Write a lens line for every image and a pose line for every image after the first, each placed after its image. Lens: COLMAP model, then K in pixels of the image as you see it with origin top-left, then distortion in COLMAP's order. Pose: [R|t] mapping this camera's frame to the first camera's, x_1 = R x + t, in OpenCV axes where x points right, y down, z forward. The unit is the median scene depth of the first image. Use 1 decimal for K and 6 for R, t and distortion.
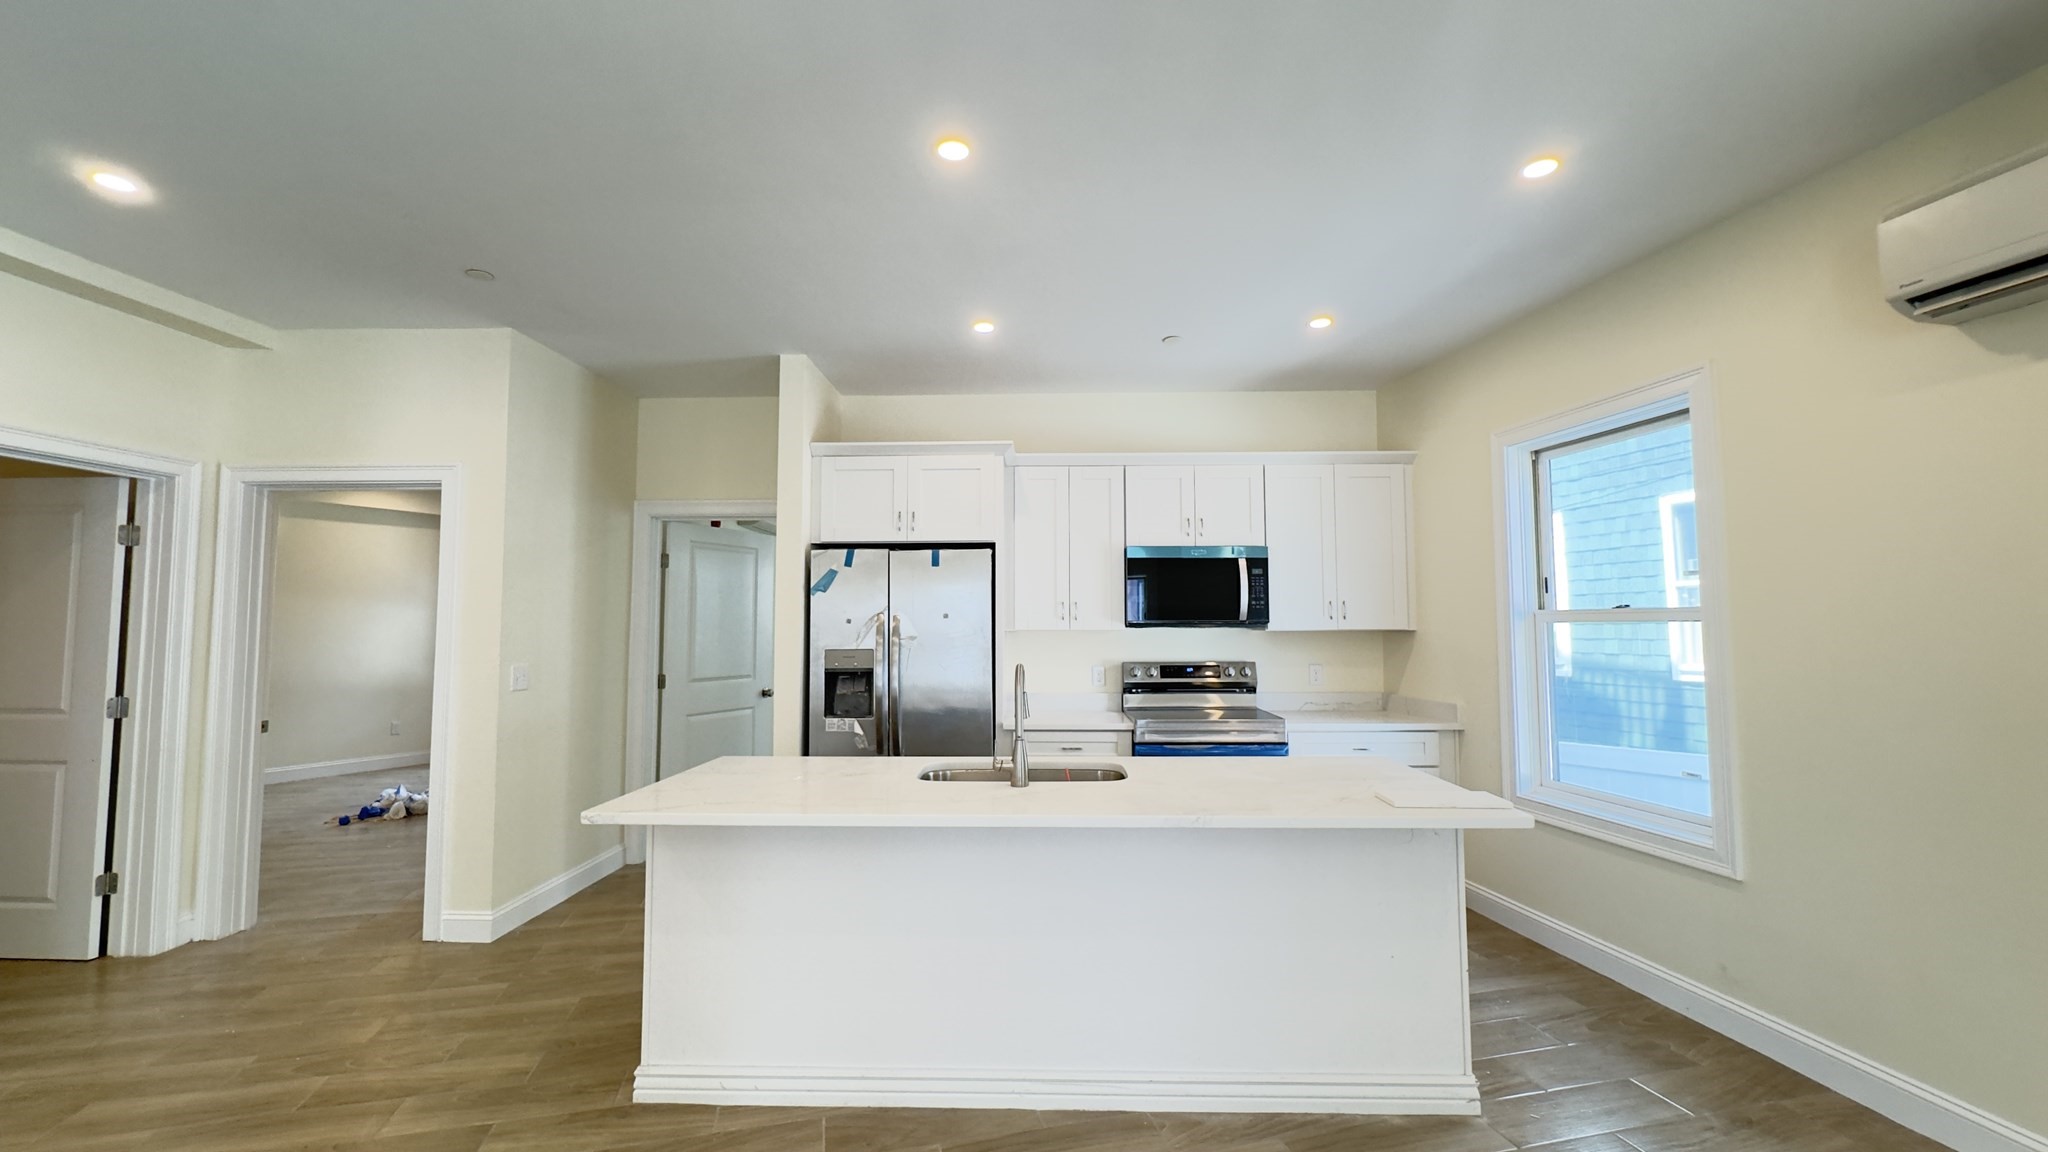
lens RADIAL K [[819.9, 0, 1024.2], [0, 819.9, 571.8], [0, 0, 1]] dist [-0.001427, -0.000347]
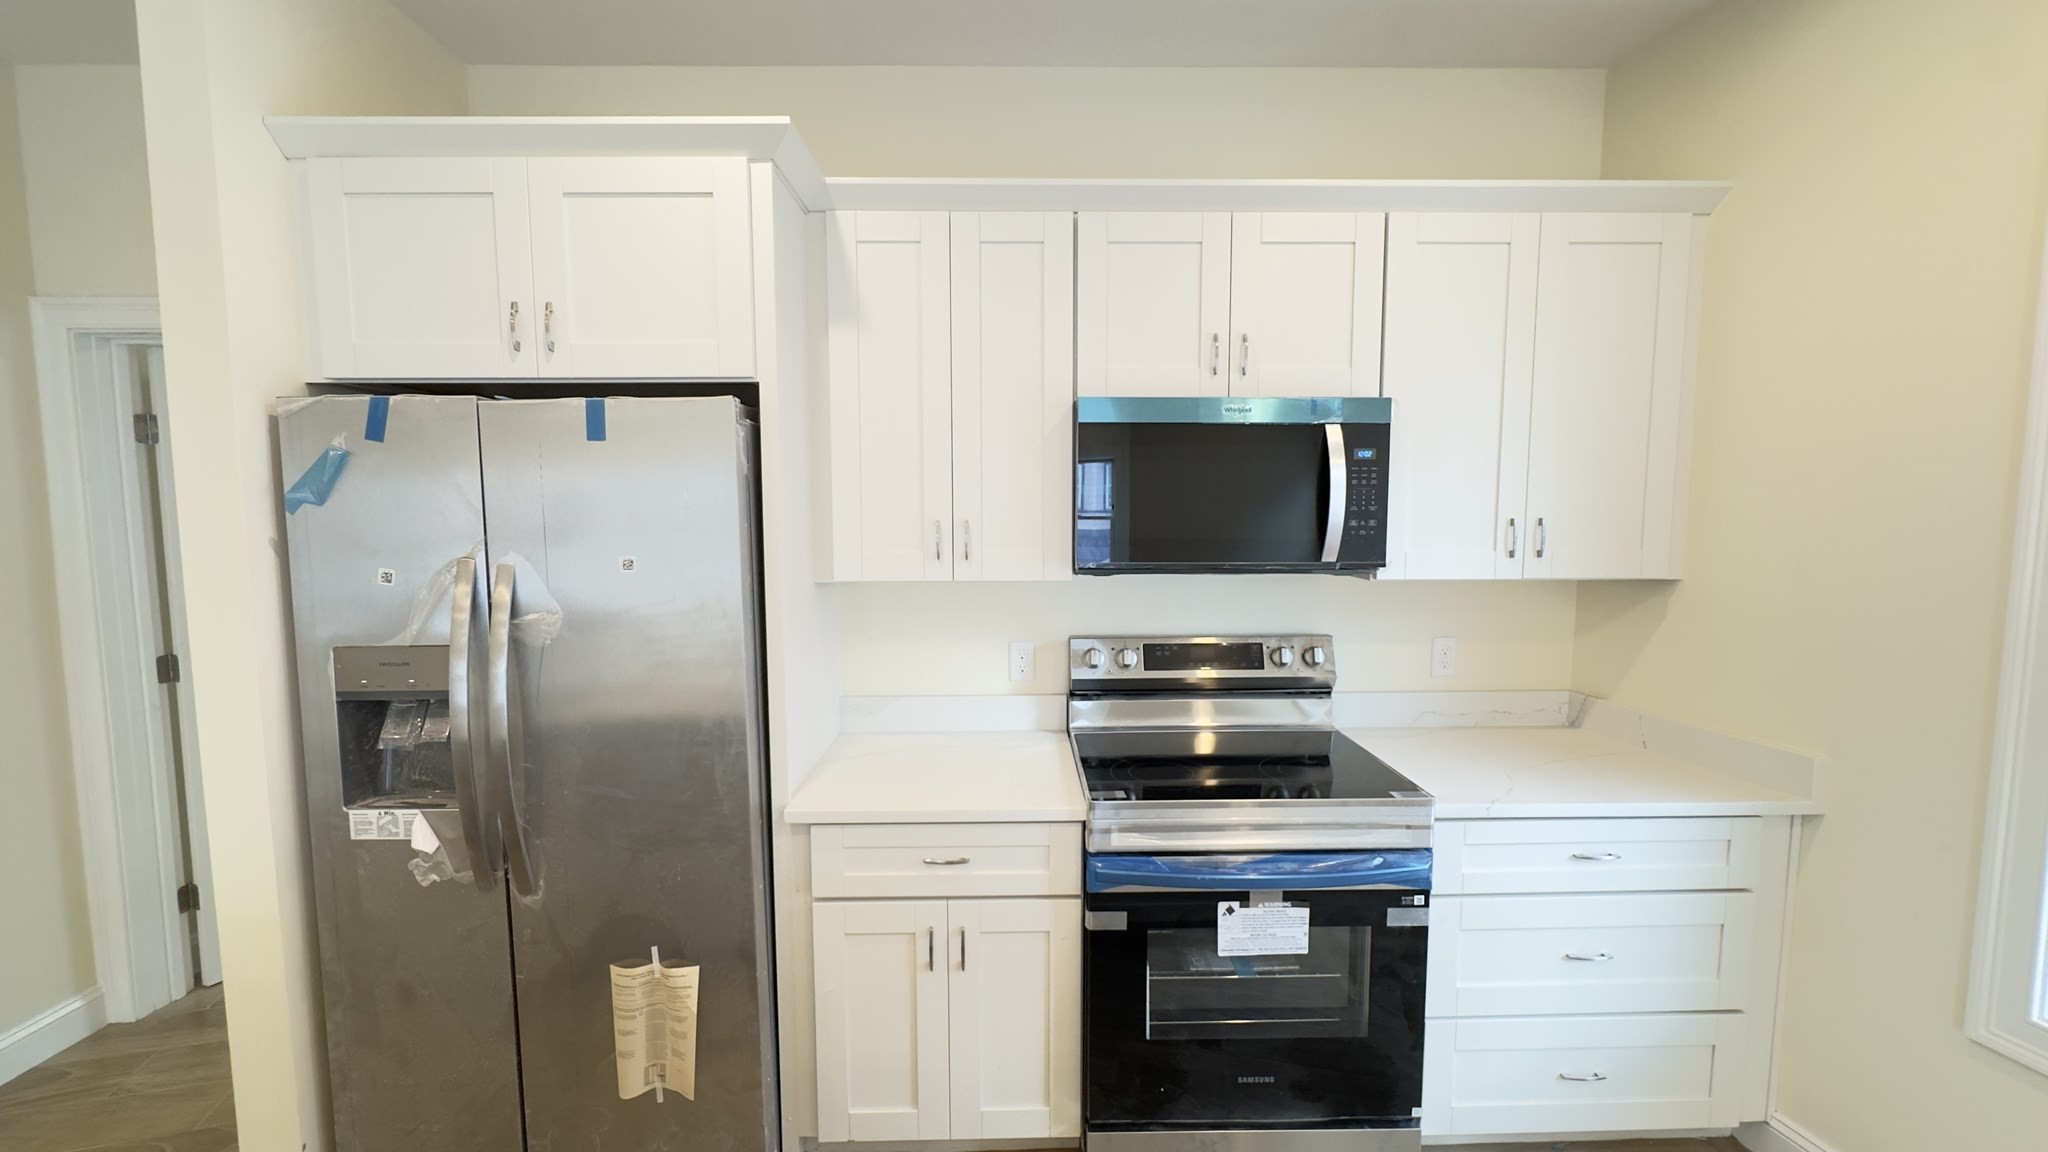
lens RADIAL K [[819.9, 0, 1024.2], [0, 819.9, 571.8], [0, 0, 1]] dist [-0.001427, -0.000347]
pose [[0.999095, -0.004201, 0.042330, 0.080648], [-0.002143, 0.988875, 0.148733, -0.003066], [-0.042484, -0.148689, 0.987971, 0.575500]]
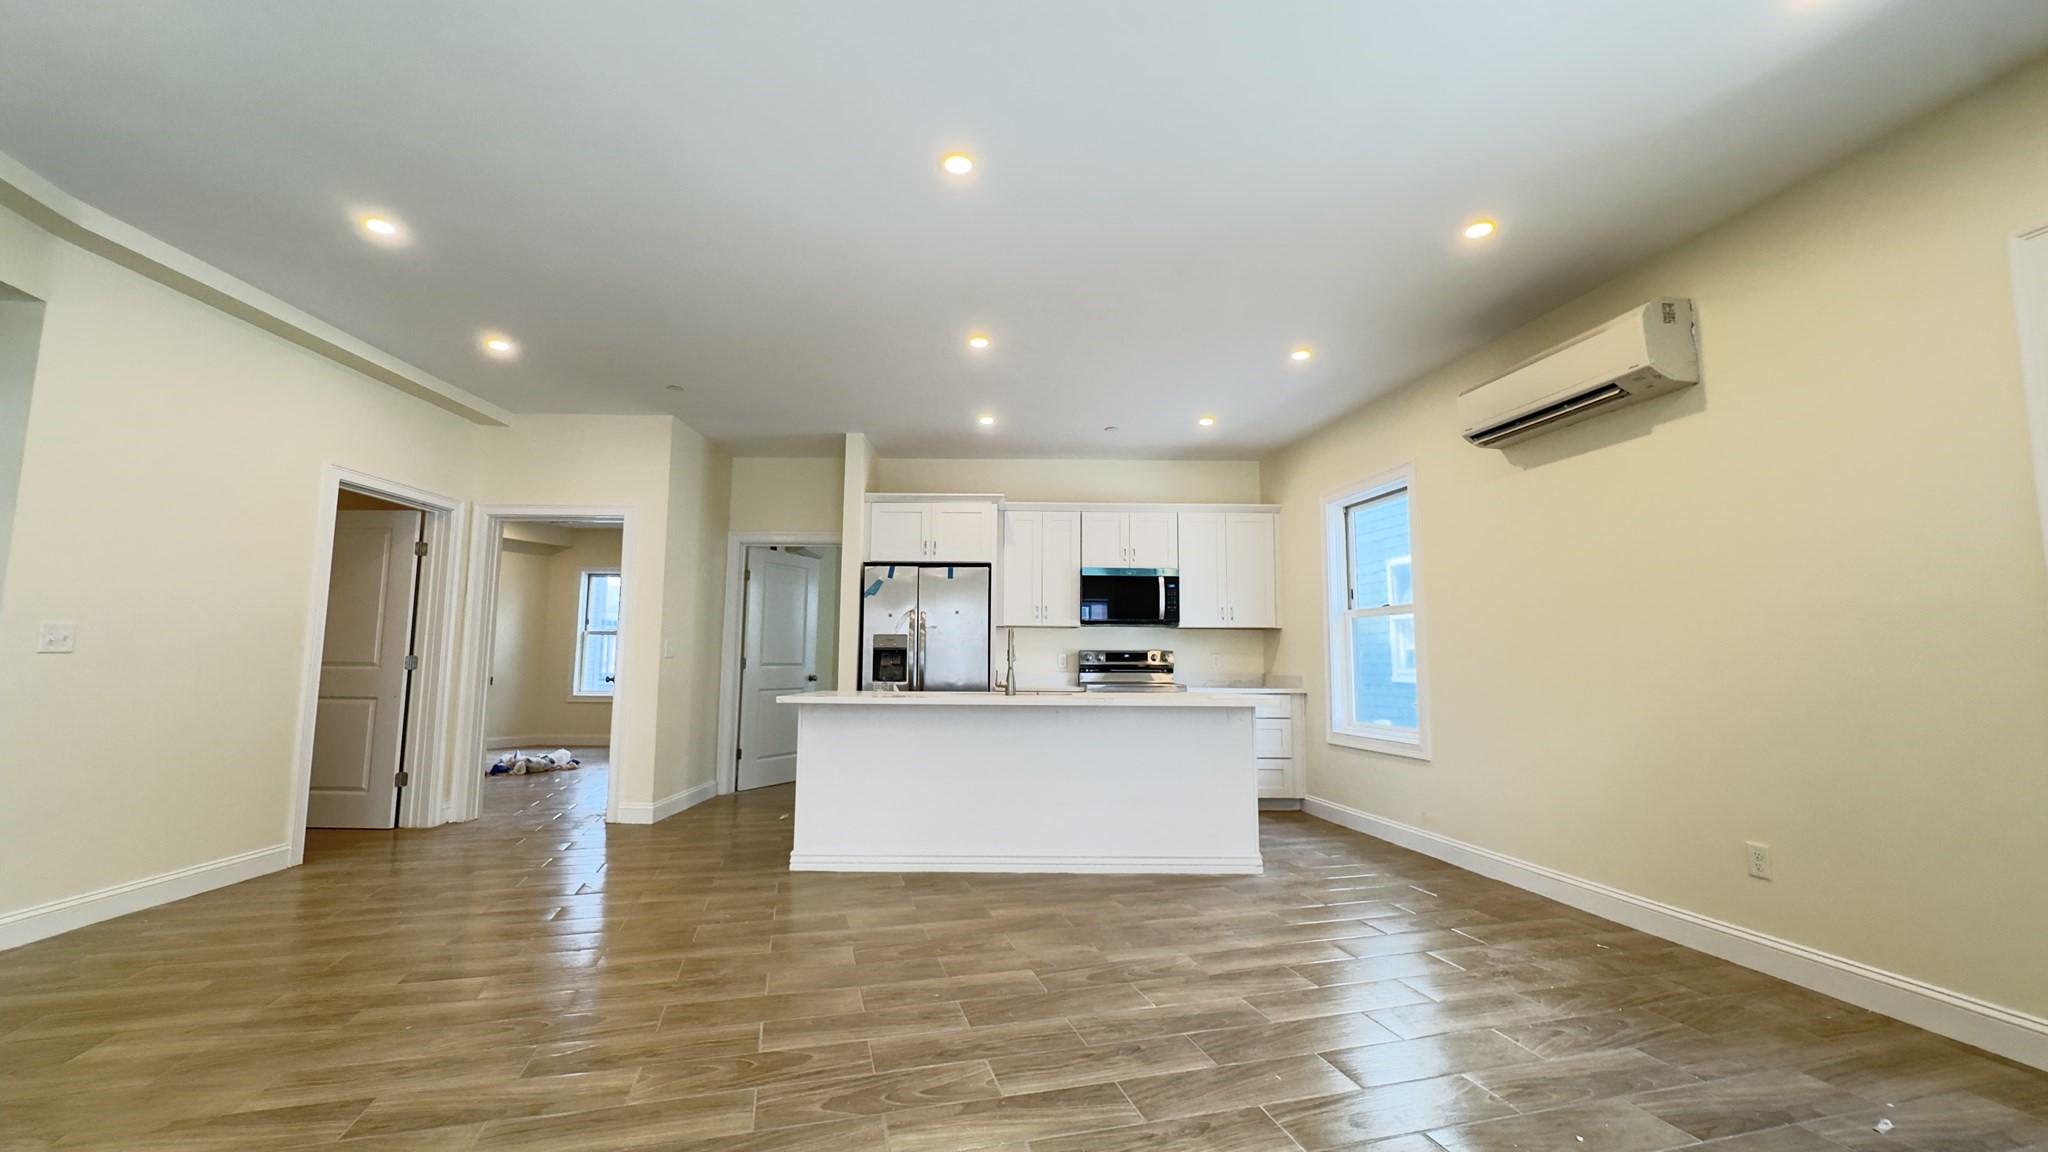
lens RADIAL K [[819.9, 0, 1024.2], [0, 819.9, 571.8], [0, 0, 1]] dist [-0.001427, -0.000347]
pose [[0.999520, 0.012836, 0.028188, -0.017620], [-0.011517, 0.998853, -0.046472, 0.046876], [-0.028753, 0.046125, 0.998522, -0.456930]]
